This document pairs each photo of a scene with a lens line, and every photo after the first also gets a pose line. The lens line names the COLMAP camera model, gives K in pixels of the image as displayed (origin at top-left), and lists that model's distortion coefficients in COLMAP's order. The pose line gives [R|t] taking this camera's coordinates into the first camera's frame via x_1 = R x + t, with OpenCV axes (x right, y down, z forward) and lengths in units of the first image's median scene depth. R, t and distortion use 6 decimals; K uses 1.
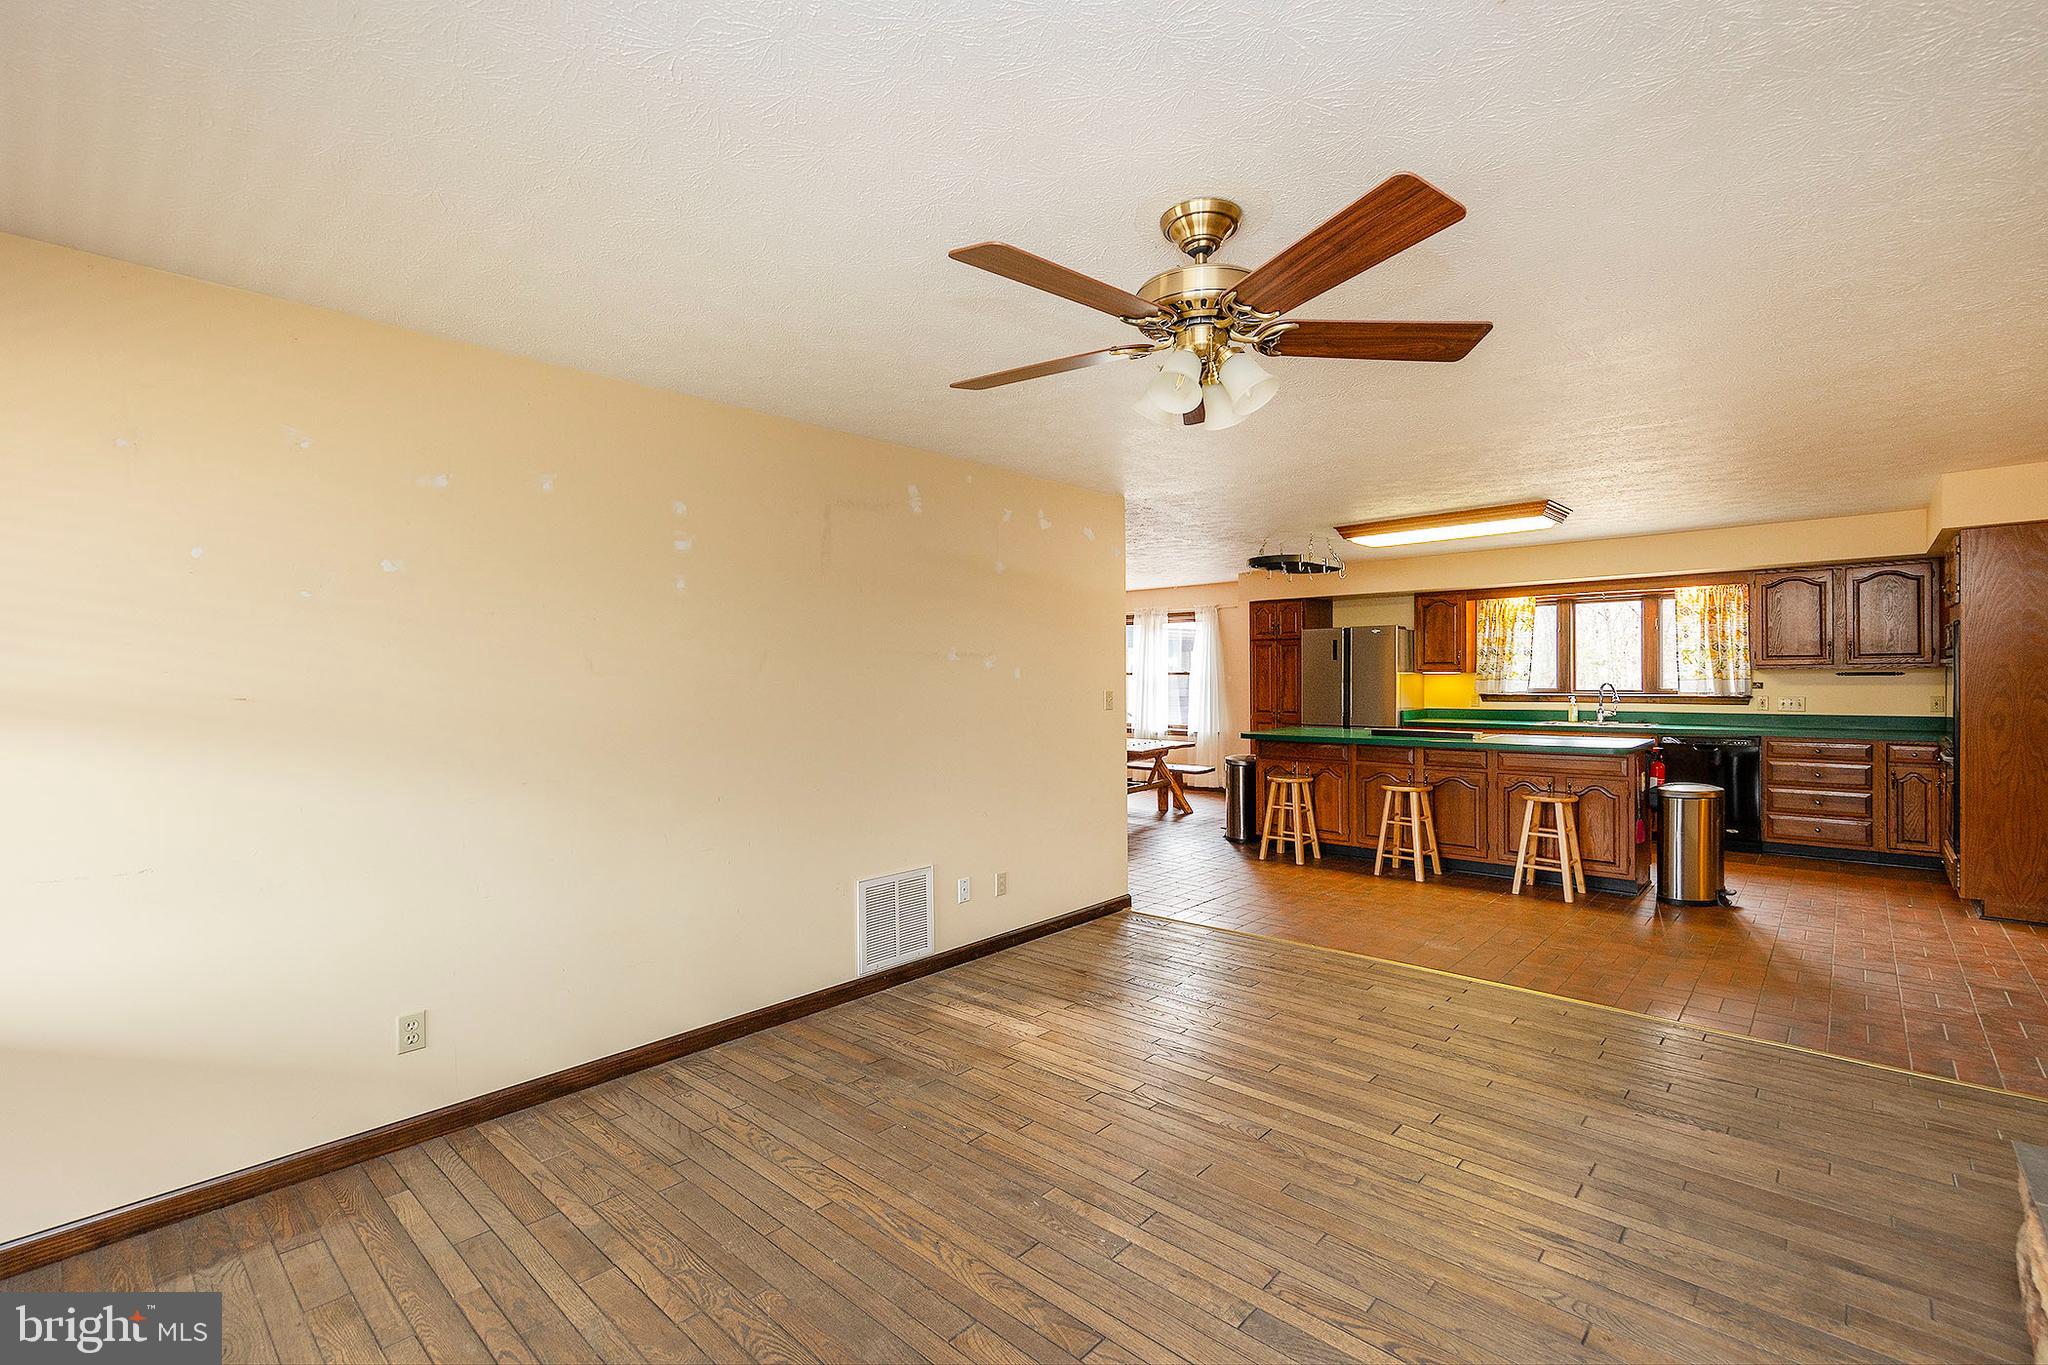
lens RADIAL K [[898.5, 0, 1042.4], [0, 898.5, 665.3], [0, 0, 1]] dist [0.007014, 0.000122]
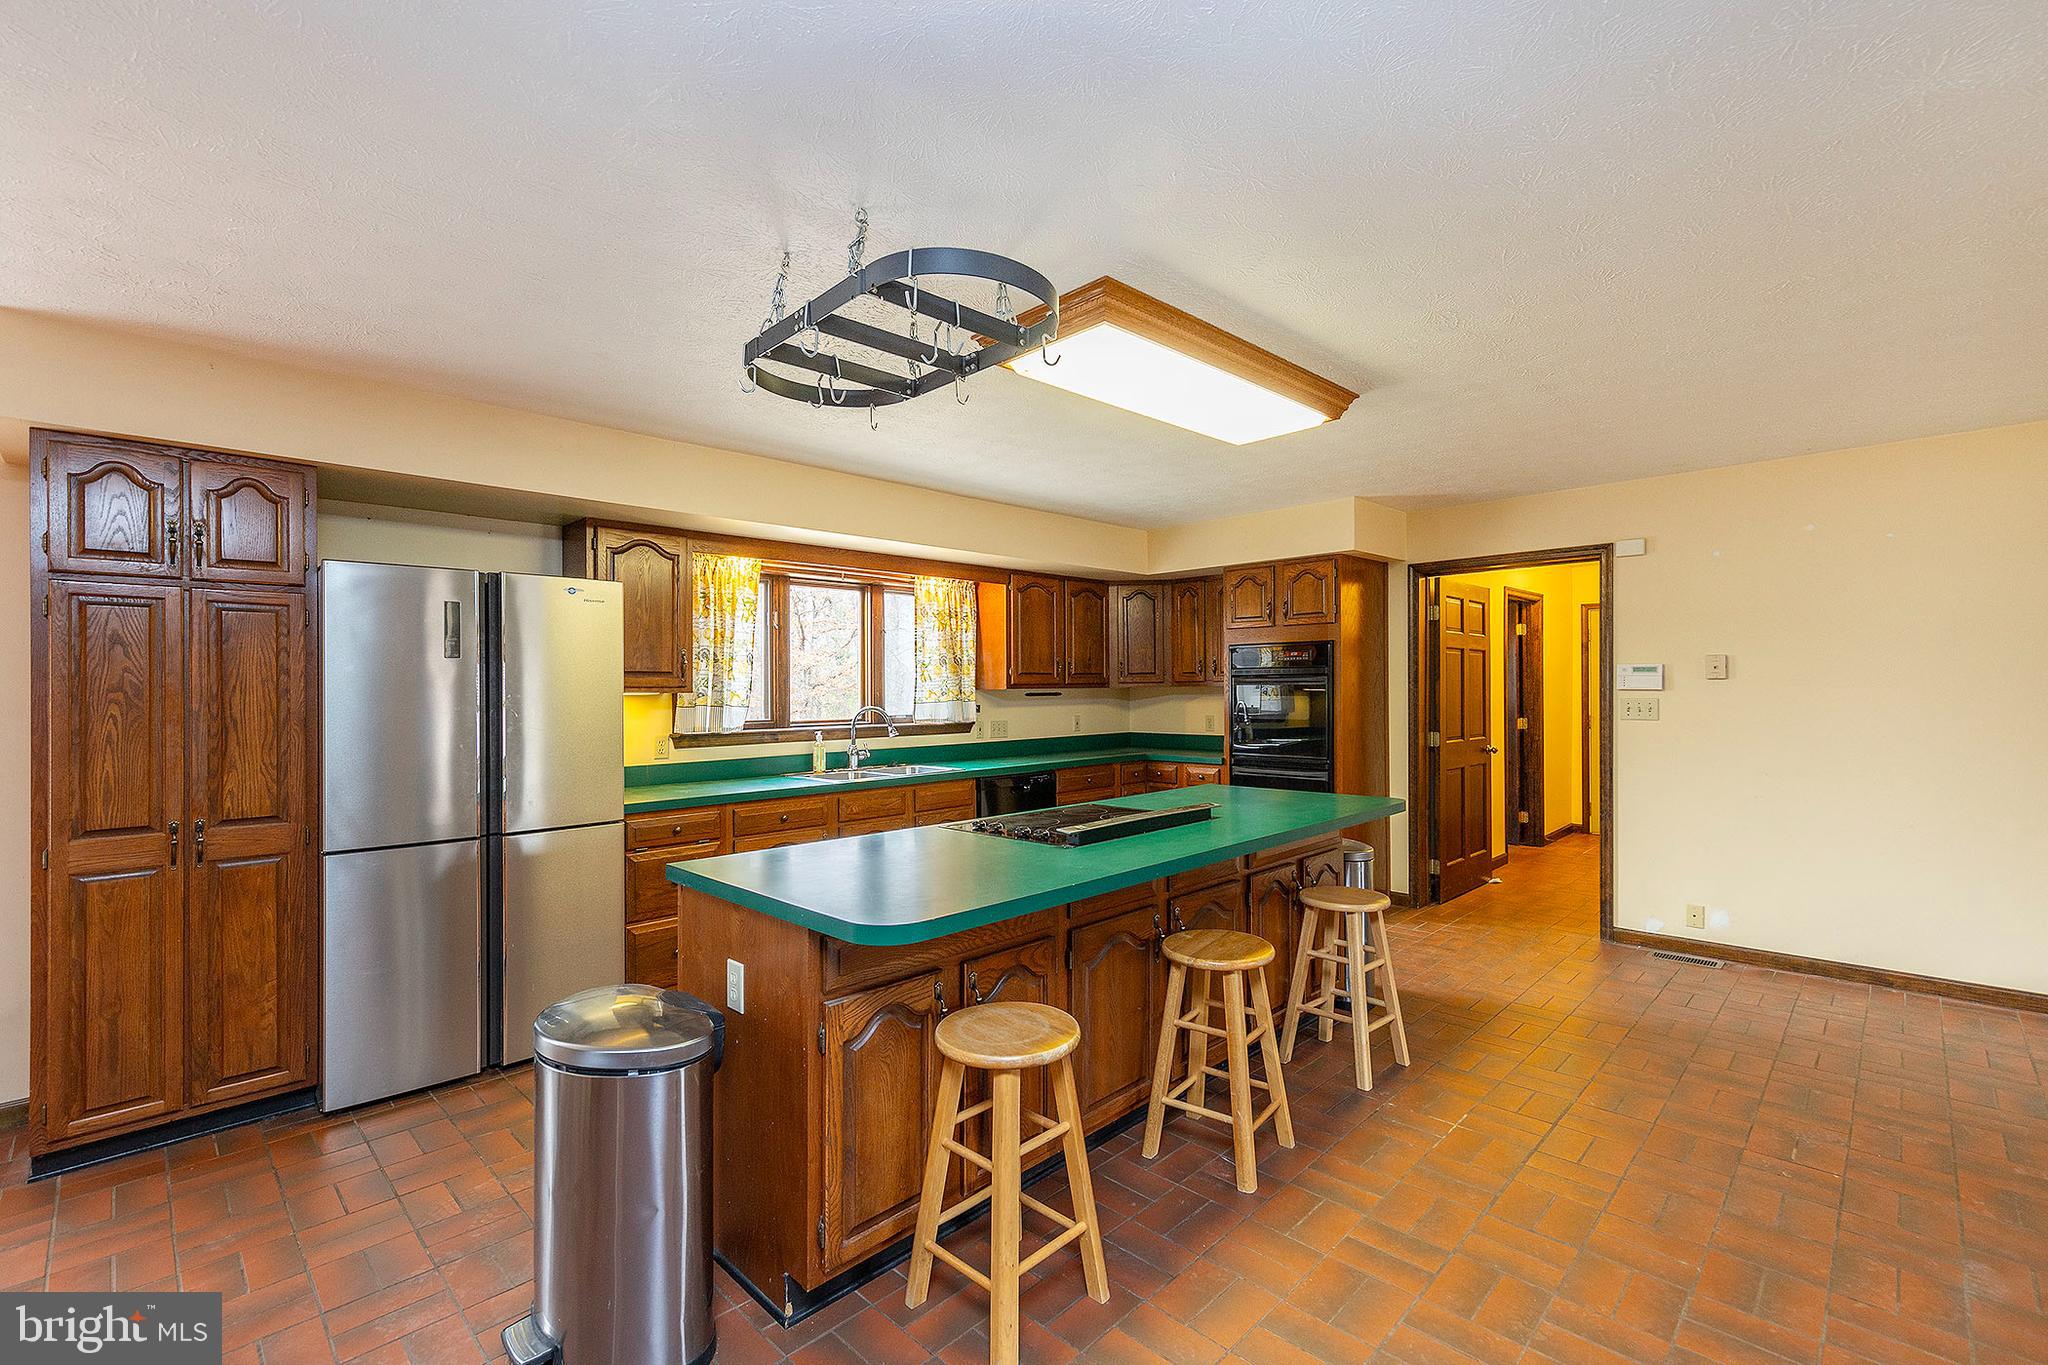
lens RADIAL K [[898.5, 0, 1025.8], [0, 898.5, 692.7], [0, 0, 1]] dist [0.007014, 0.000122]
pose [[0.044297, 0.003780, 0.999011, -0.029795], [-0.003084, 0.999989, -0.003647, 0.011413], [-0.999014, -0.002920, 0.044309, 0.999433]]
